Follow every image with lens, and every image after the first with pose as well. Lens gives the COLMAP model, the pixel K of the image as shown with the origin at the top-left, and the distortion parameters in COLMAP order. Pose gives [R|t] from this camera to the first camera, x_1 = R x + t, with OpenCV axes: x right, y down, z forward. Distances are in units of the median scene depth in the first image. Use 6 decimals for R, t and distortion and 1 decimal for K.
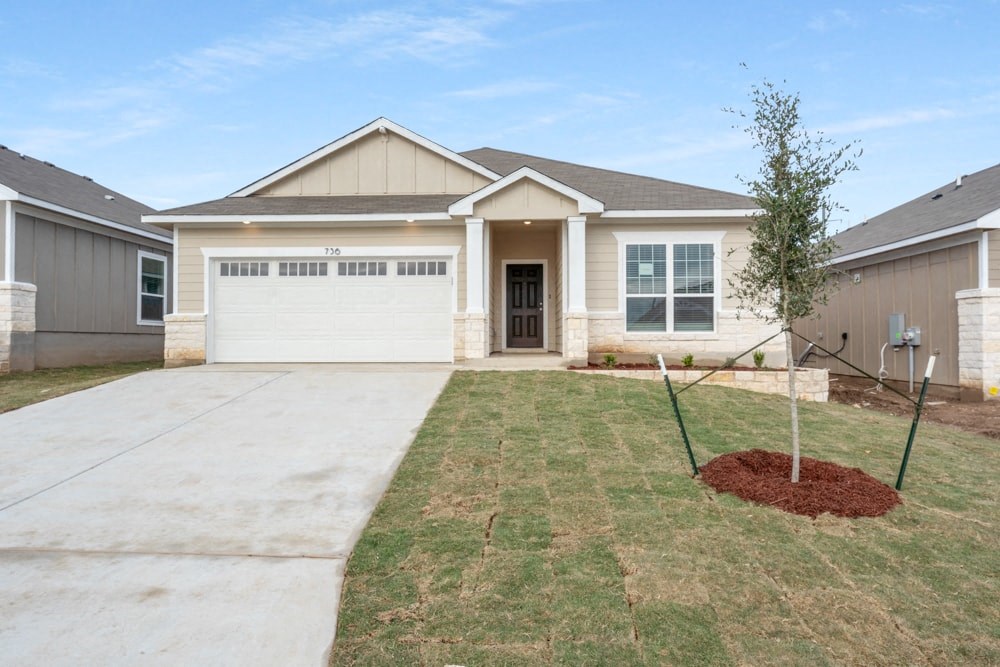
lens RADIAL K [[397.1, 0, 510.9], [0, 397.1, 340.0], [0, 0, 1]] dist [-0.000098, 0.000050]
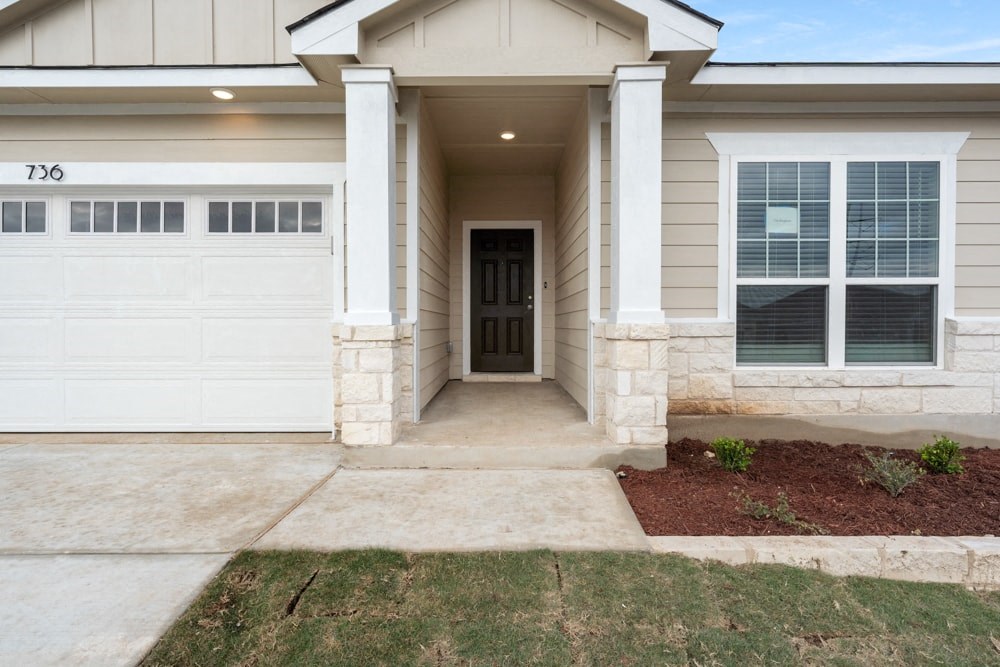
lens RADIAL K [[357.4, 0, 498.4], [0, 357.4, 331.0], [0, 0, 1]] dist [0.000579, 0.000084]
pose [[0.999794, 0.002315, 0.020186, 0.024038], [-0.002500, 0.999955, 0.009168, -0.060116], [-0.020164, -0.009216, 0.999754, 0.611443]]
